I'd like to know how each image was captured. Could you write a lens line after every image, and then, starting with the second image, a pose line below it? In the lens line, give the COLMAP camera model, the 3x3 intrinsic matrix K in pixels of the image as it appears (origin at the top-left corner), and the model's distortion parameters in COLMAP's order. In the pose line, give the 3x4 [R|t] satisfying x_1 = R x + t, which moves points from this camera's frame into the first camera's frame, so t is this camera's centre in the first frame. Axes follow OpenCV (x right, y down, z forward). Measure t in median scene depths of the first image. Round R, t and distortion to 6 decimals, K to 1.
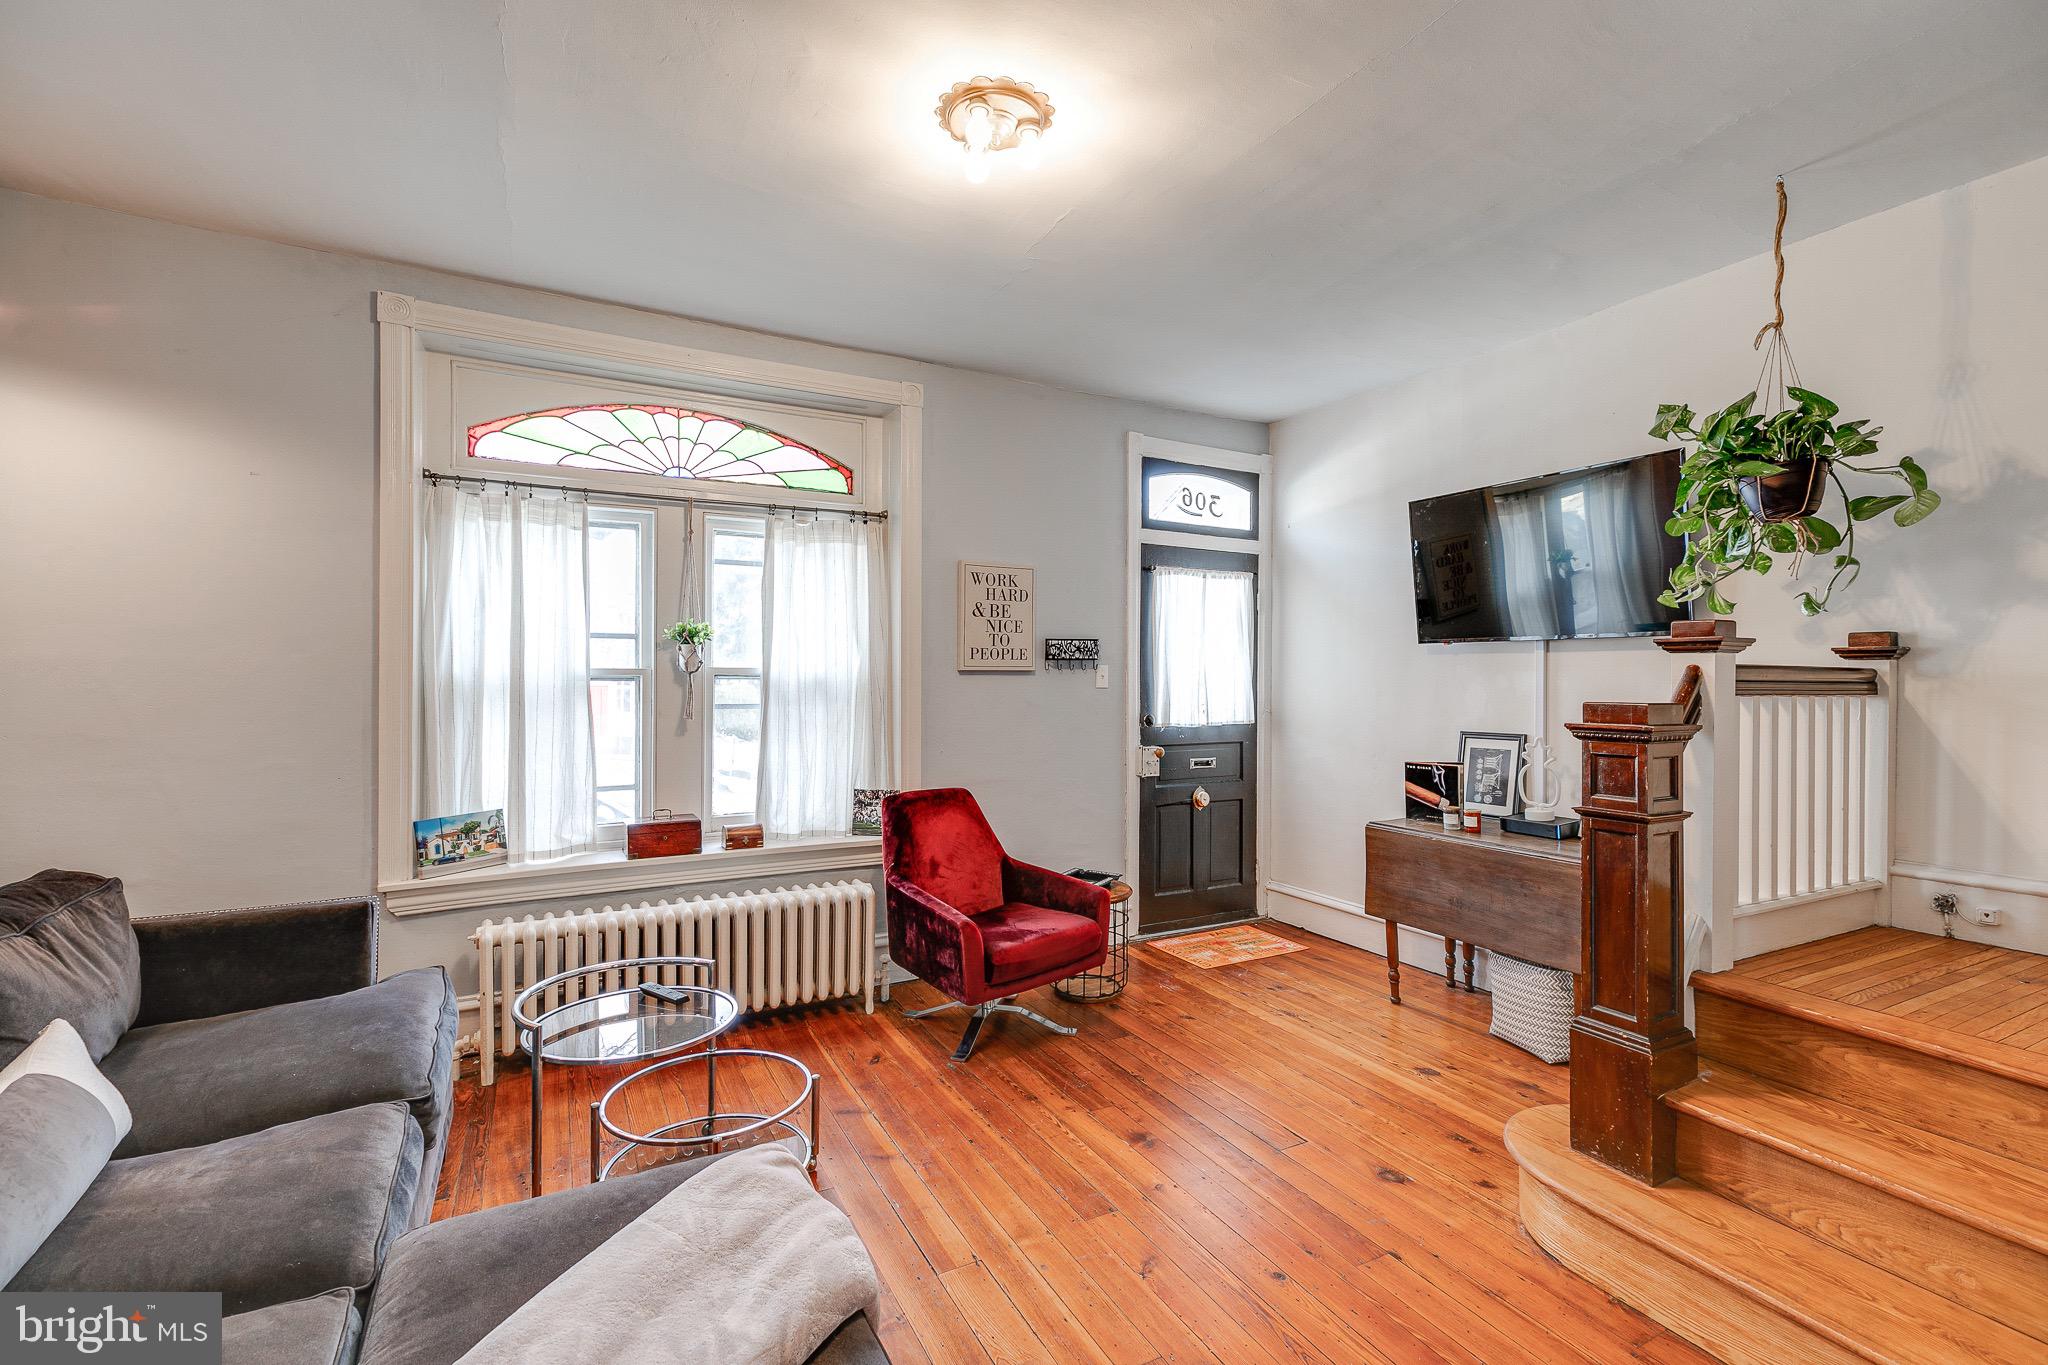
lens RADIAL K [[910.9, 0, 1024.0], [0, 910.9, 682.5], [0, 0, 1]] dist [0.003389, 0.000771]
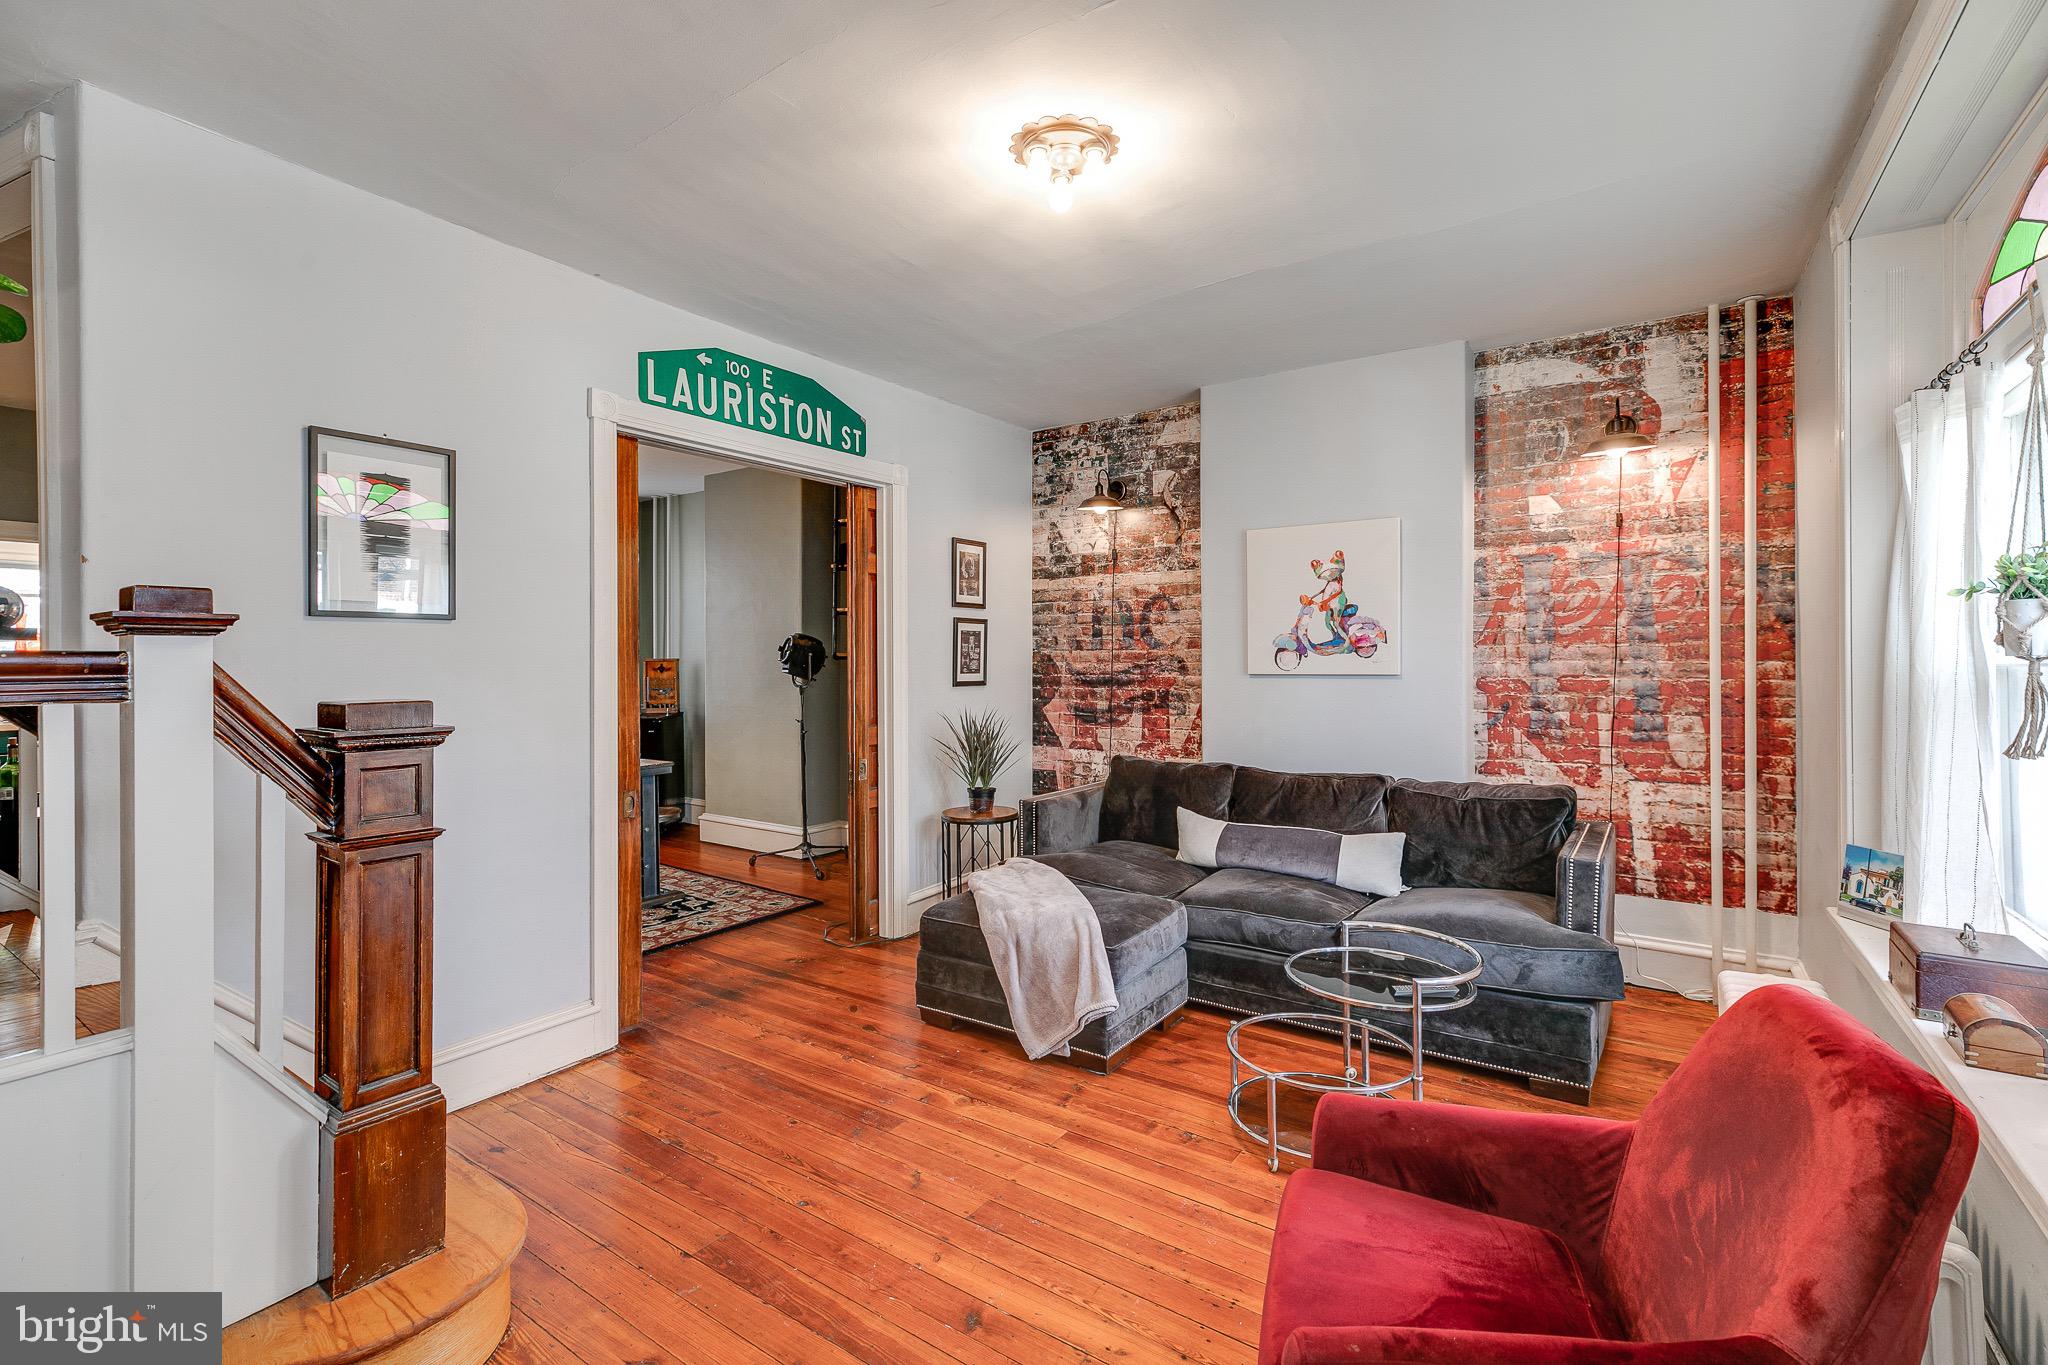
lens RADIAL K [[919.4, 0, 1018.1], [0, 919.4, 657.7], [0, 0, 1]] dist [0.003461, 0.000422]
pose [[-0.892271, -0.001139, -0.451499, 0.315280], [-0.001182, 0.999999, -0.000187, -0.011330], [0.451499, 0.000367, -0.892271, 1.208595]]
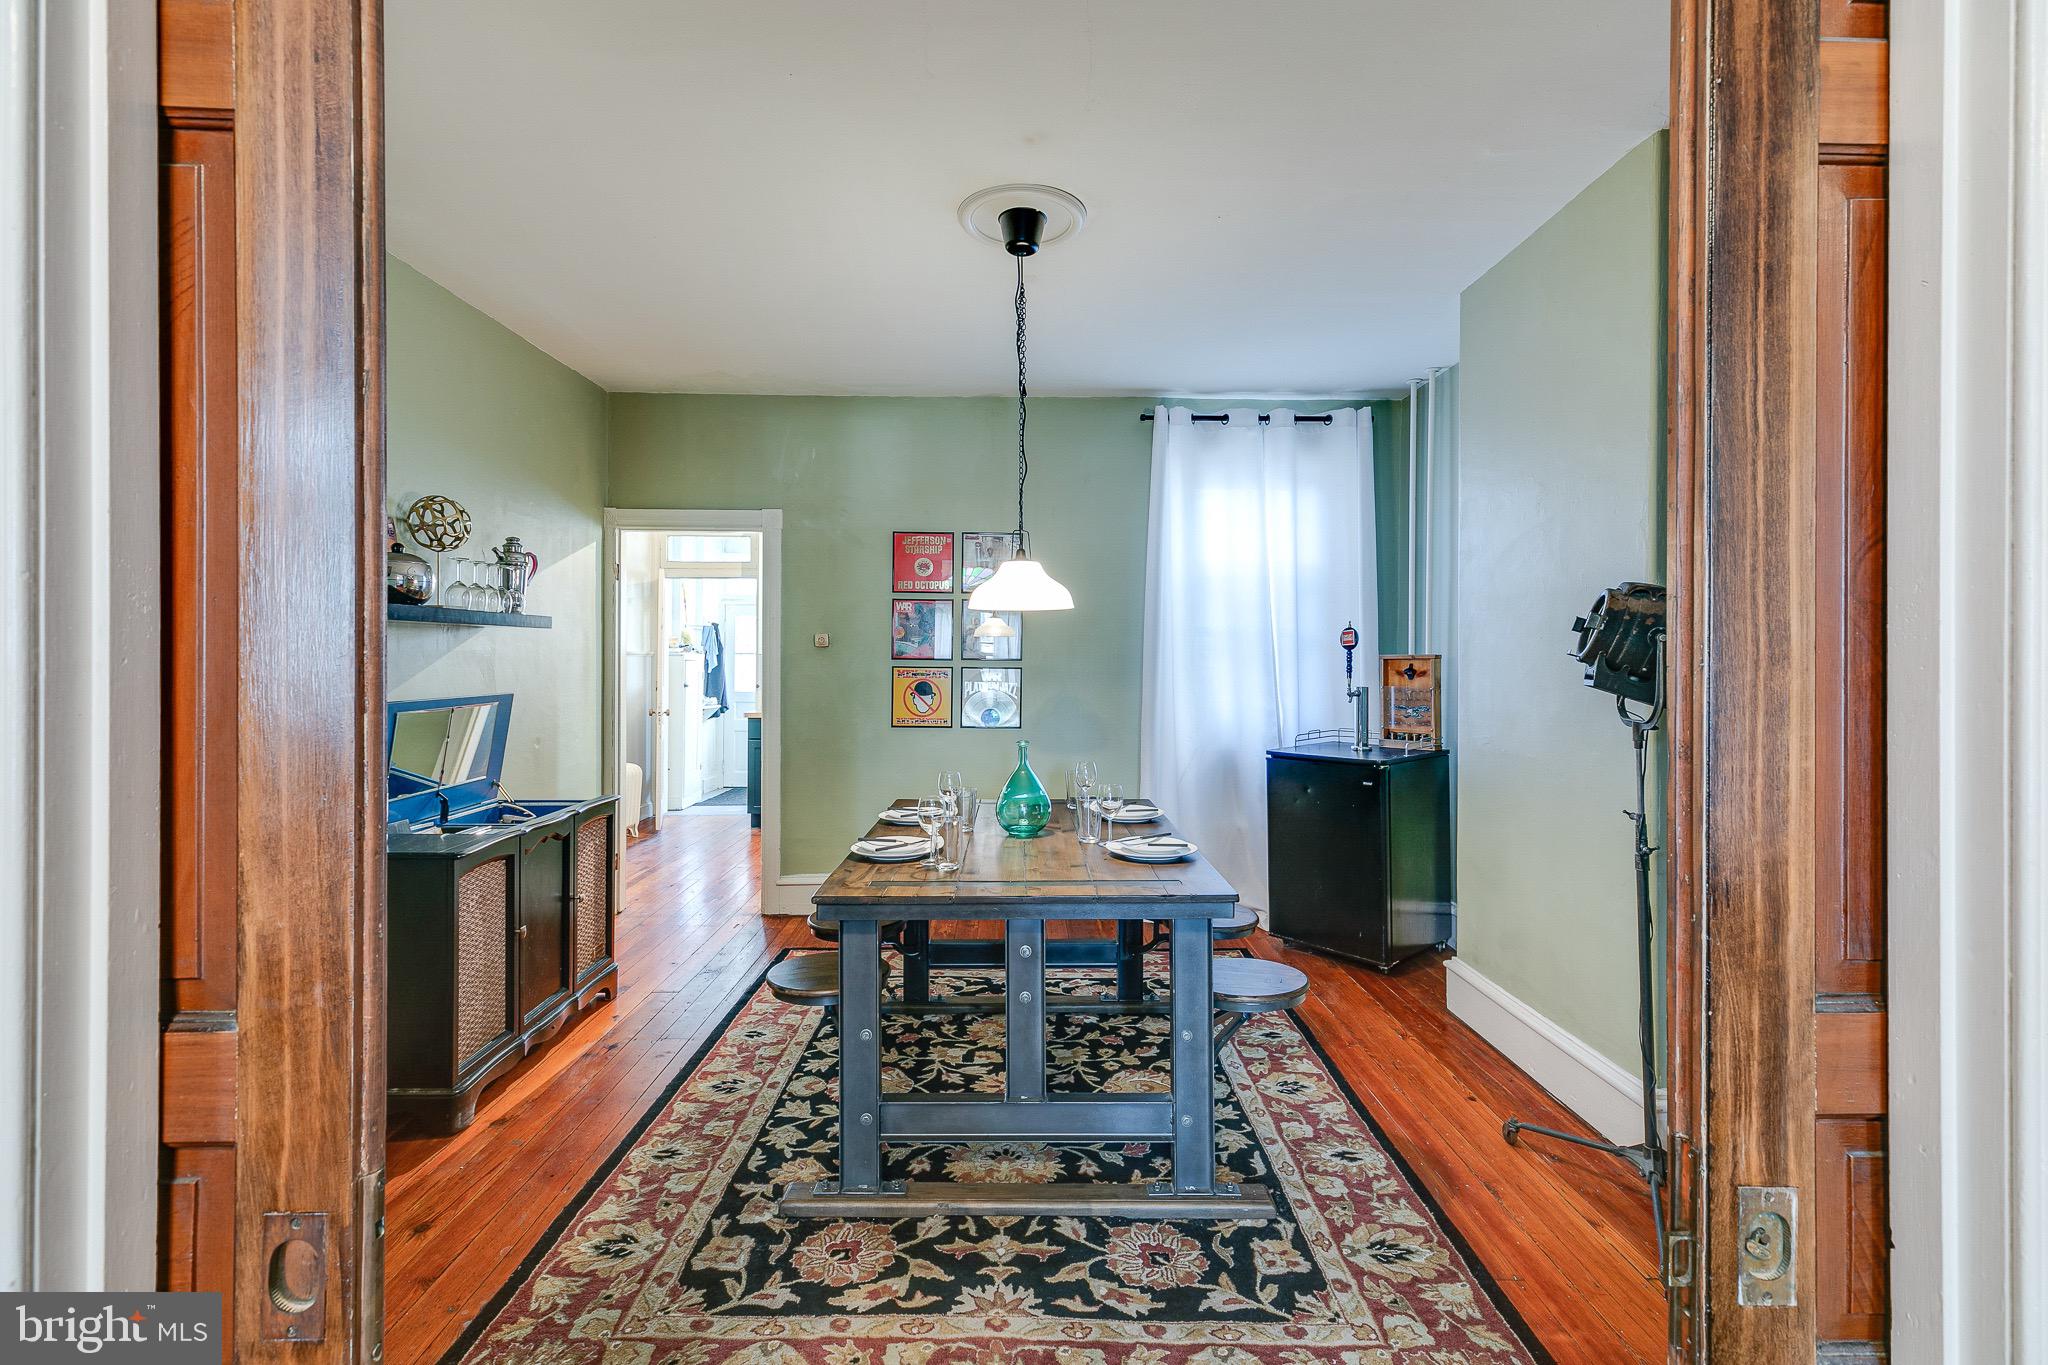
lens RADIAL K [[919.4, 0, 1018.1], [0, 919.4, 657.7], [0, 0, 1]] dist [0.003461, 0.000422]
pose [[-0.889158, -0.008745, 0.457516, 0.002409], [-0.009160, 0.999957, 0.001310, -0.001021], [-0.457508, -0.003026, -0.889200, 0.287638]]
